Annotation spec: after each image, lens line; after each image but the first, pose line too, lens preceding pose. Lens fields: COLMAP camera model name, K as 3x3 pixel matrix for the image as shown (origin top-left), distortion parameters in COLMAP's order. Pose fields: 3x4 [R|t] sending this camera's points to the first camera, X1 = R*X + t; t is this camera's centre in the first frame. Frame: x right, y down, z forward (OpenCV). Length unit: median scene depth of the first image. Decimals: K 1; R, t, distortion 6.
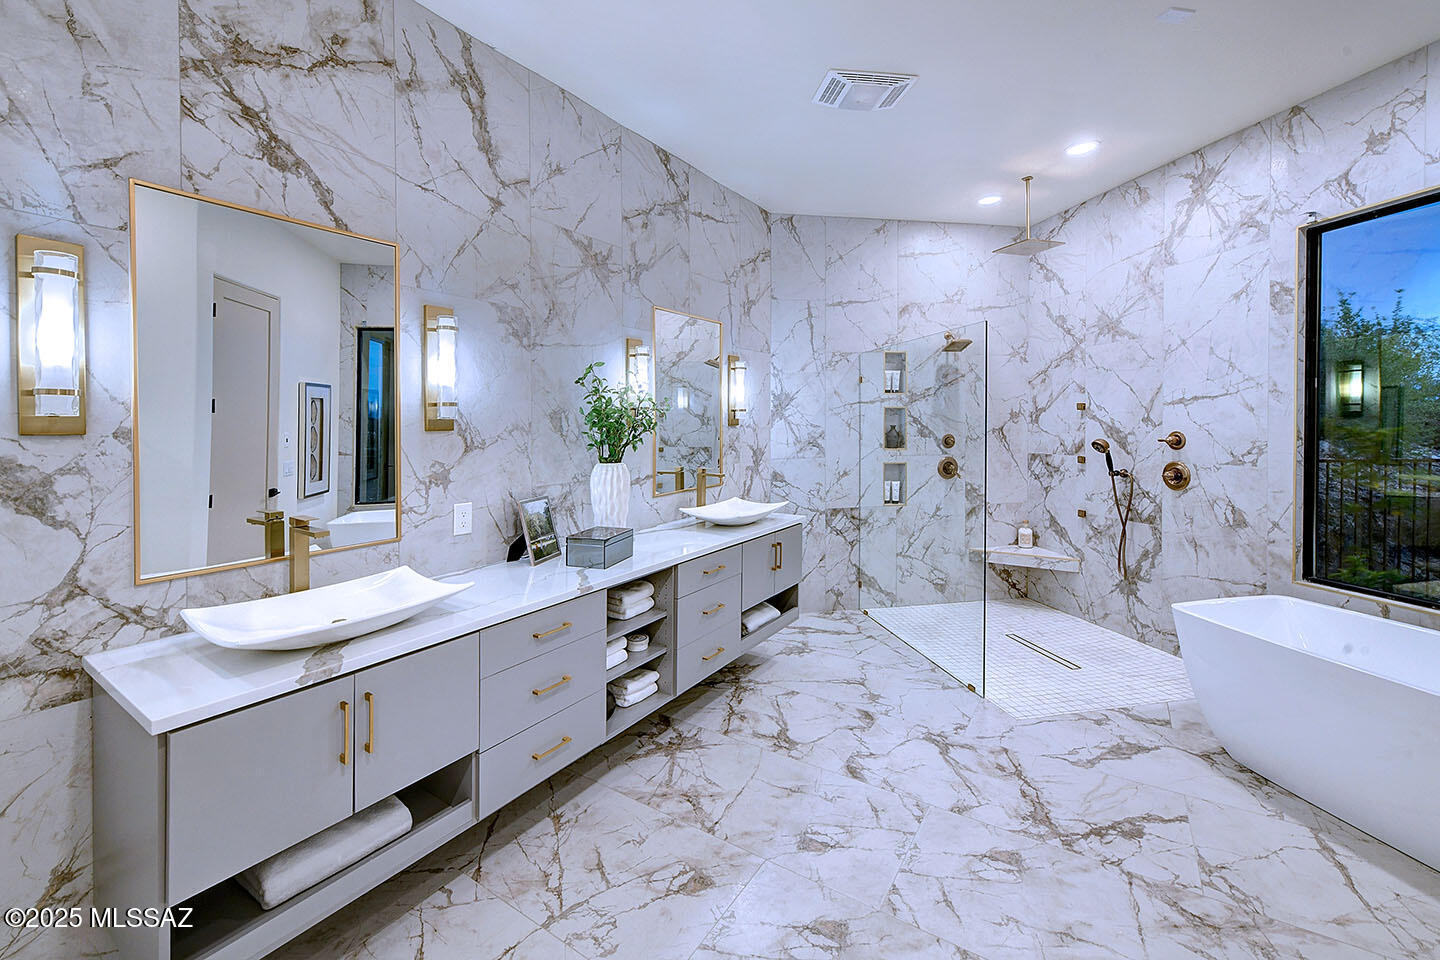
lens RADIAL K [[610.7, 0, 720.0], [0, 610.7, 480.0], [0, 0, 1]] dist [0.018401, -0.000706]
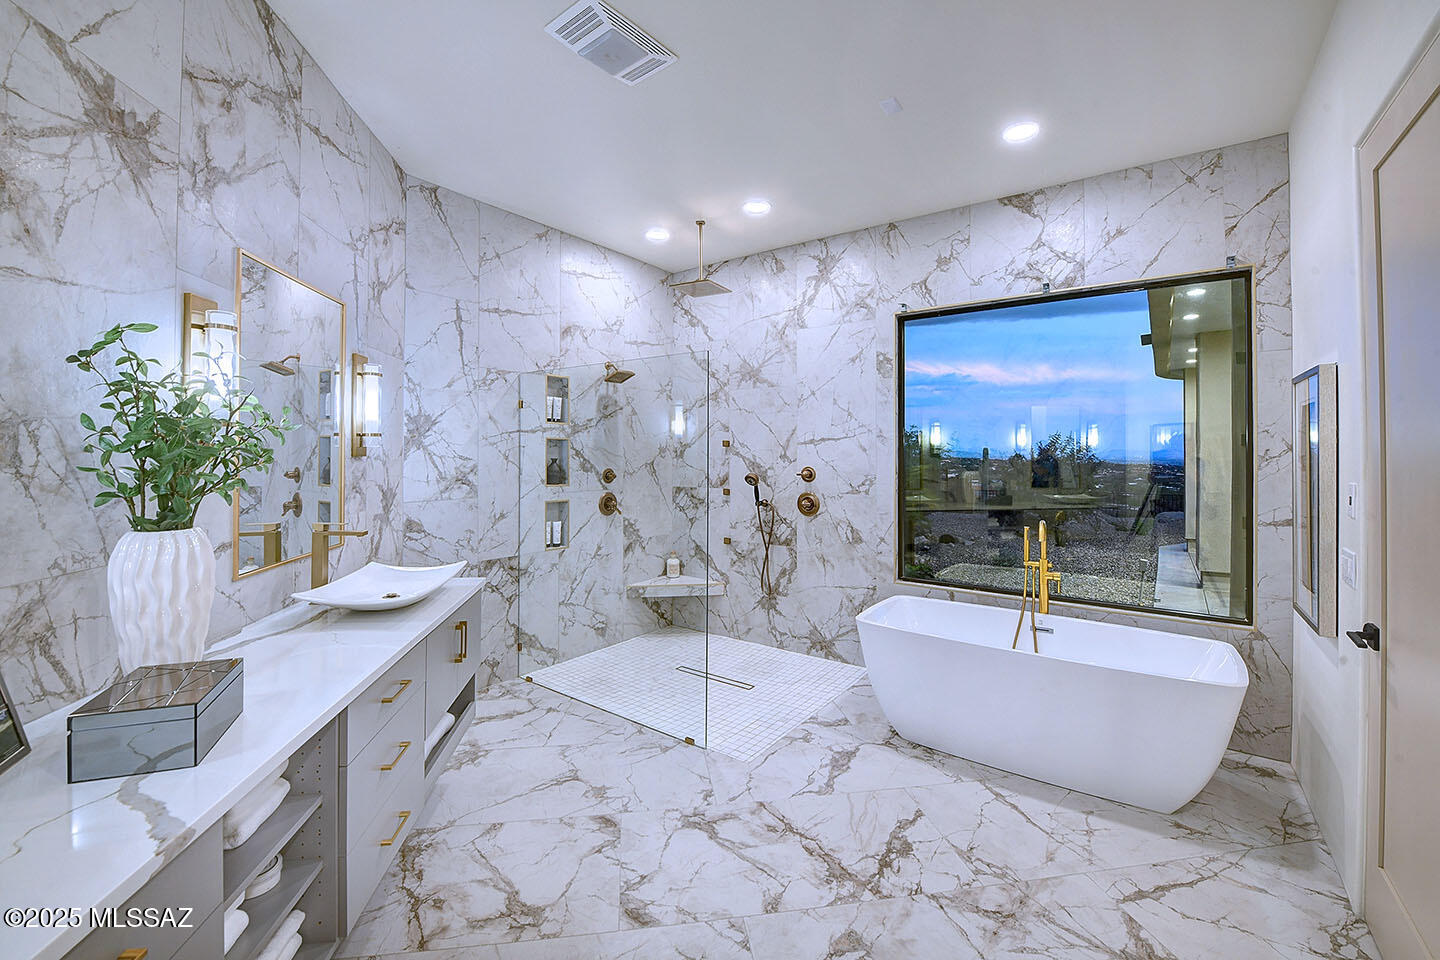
lens RADIAL K [[572.3, 0, 720.0], [0, 572.3, 480.0], [0, 0, 1]] dist [-0.011257, -0.003576]
pose [[0.729509, -0.014993, 0.683807, -0.129708], [0.049756, 0.998274, -0.031193, -0.025084], [-0.682160, 0.056779, 0.728996, 0.284685]]
